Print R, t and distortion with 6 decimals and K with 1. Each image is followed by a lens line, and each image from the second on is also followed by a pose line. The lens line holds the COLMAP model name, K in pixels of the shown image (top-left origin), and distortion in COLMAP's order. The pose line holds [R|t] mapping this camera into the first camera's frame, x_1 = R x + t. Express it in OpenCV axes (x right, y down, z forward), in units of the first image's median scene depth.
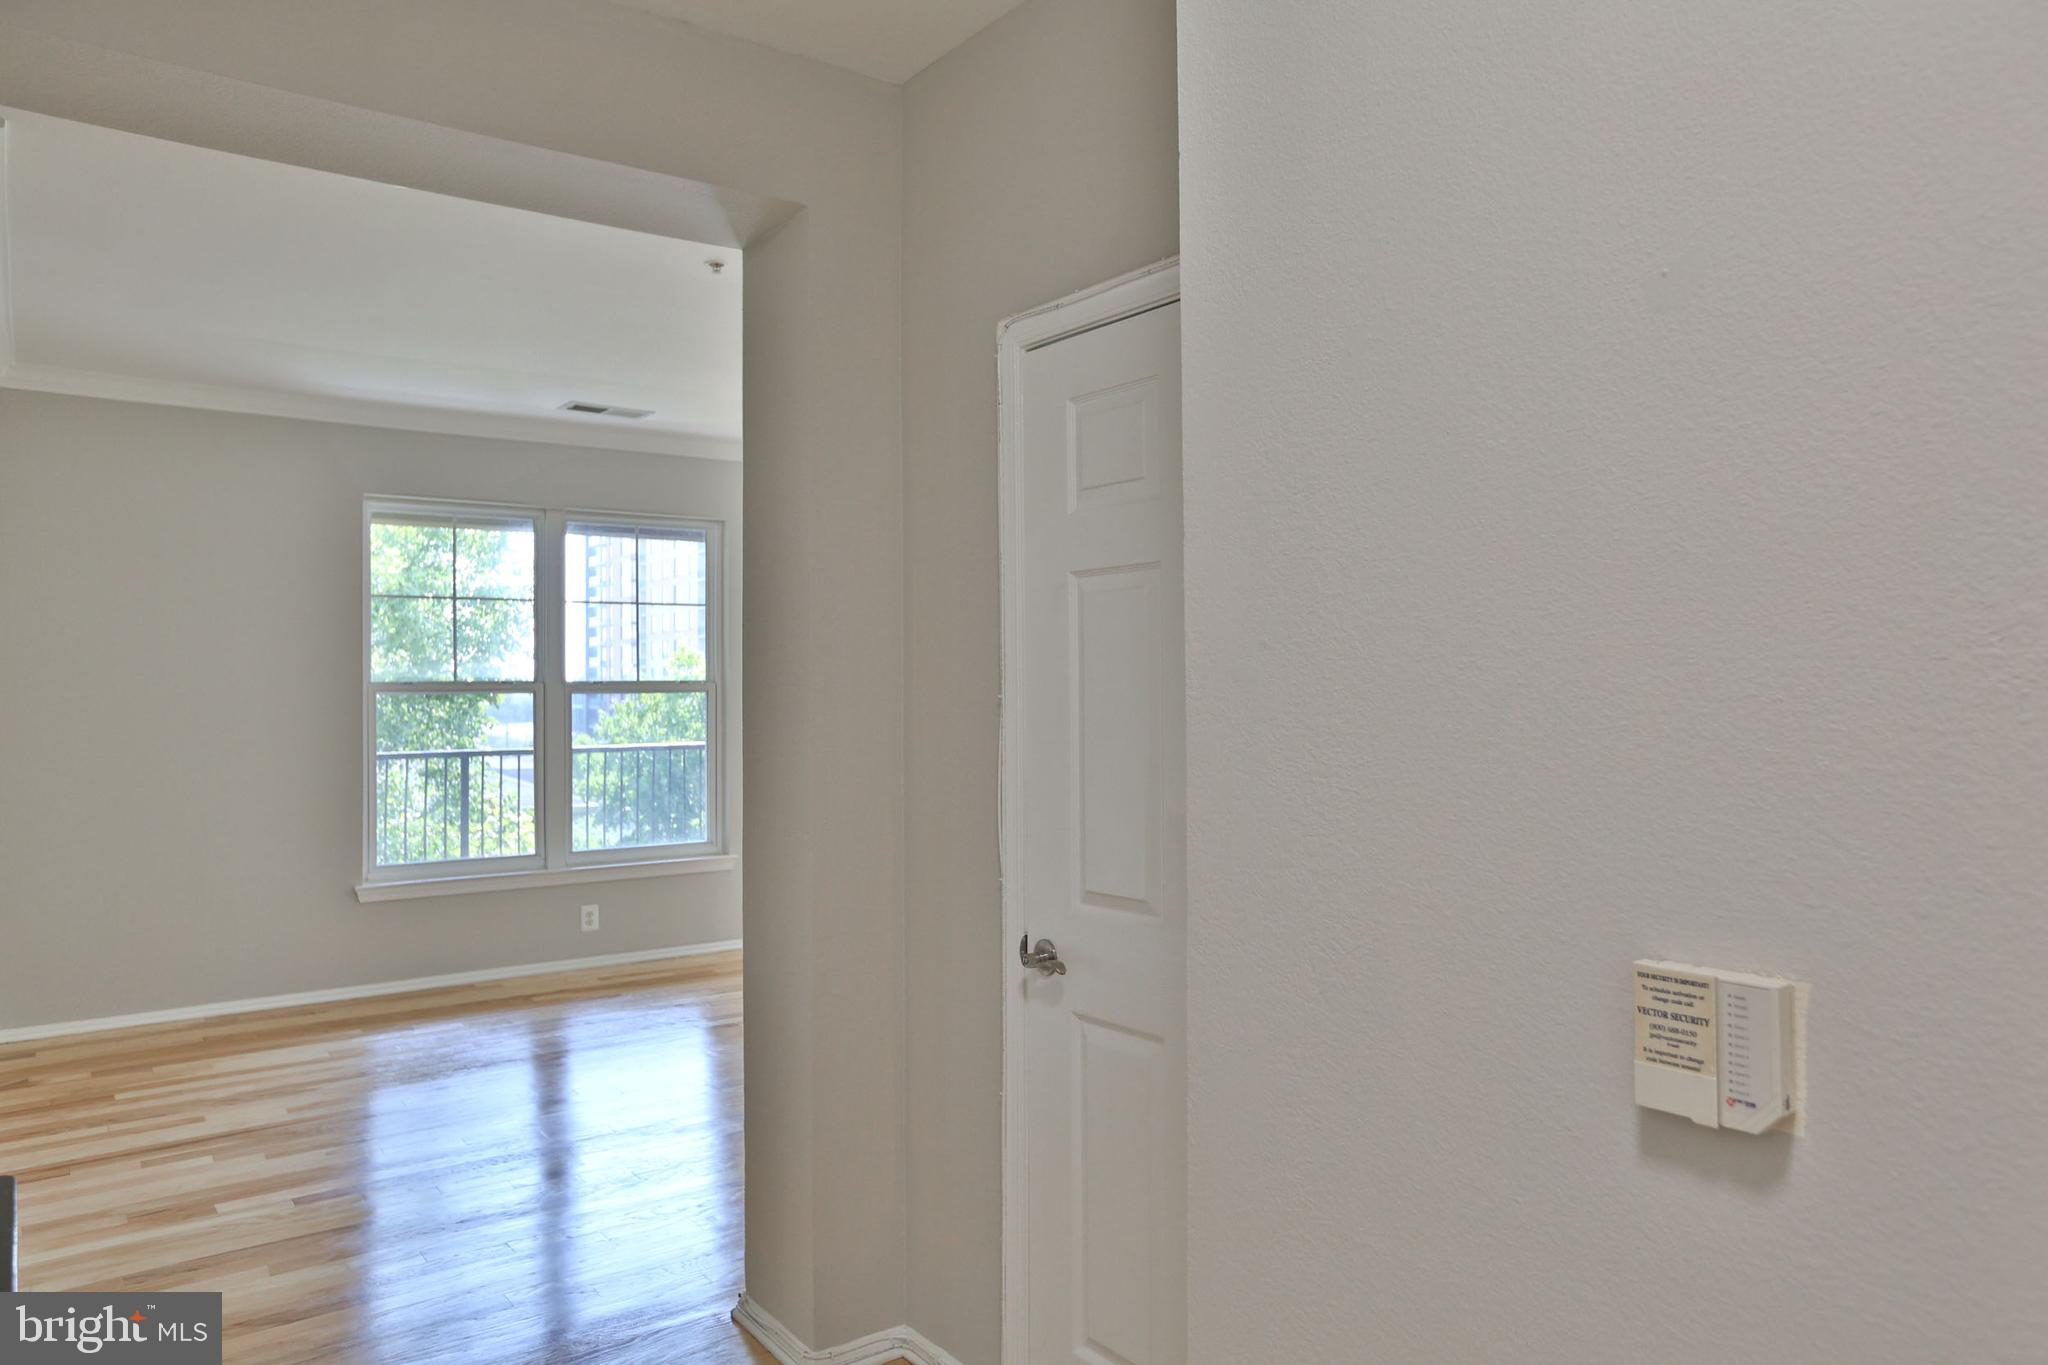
lens RADIAL K [[1361.8, 0, 1030.7], [0, 1361.8, 676.0], [0, 0, 1]] dist [-0.000401, -0.004348]
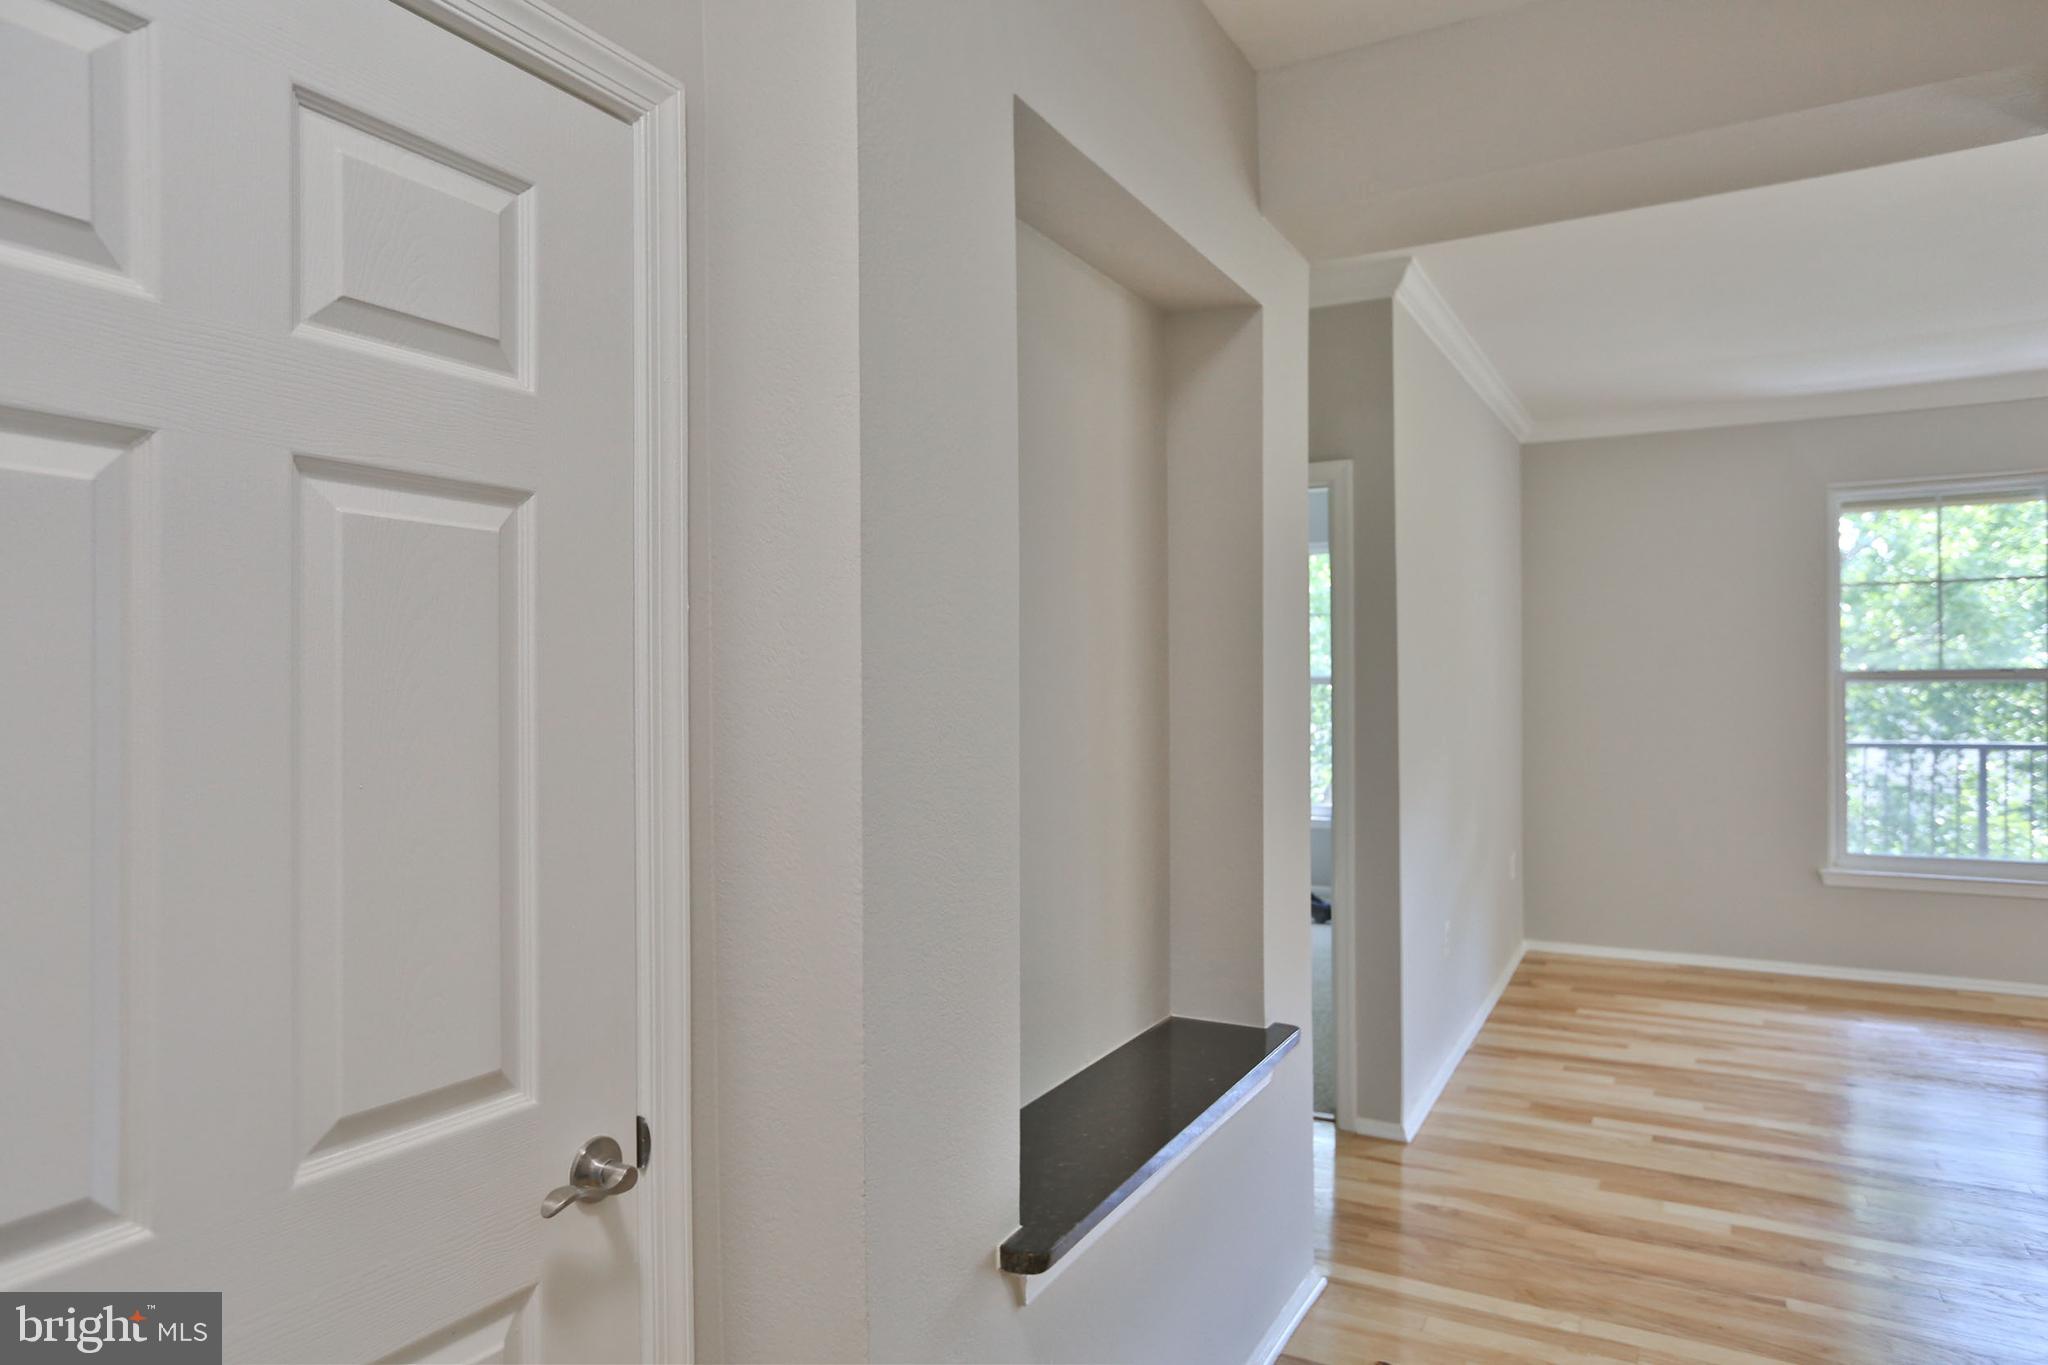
lens RADIAL K [[1221.9, 0, 1031.1], [0, 1221.9, 675.1], [0, 0, 1]] dist [0.017903, 0.003268]
pose [[0.420847, -0.001854, -0.907130, 0.119975], [0.010181, 0.999945, 0.002680, -0.000835], [0.907075, -0.010364, 0.420842, 0.086655]]
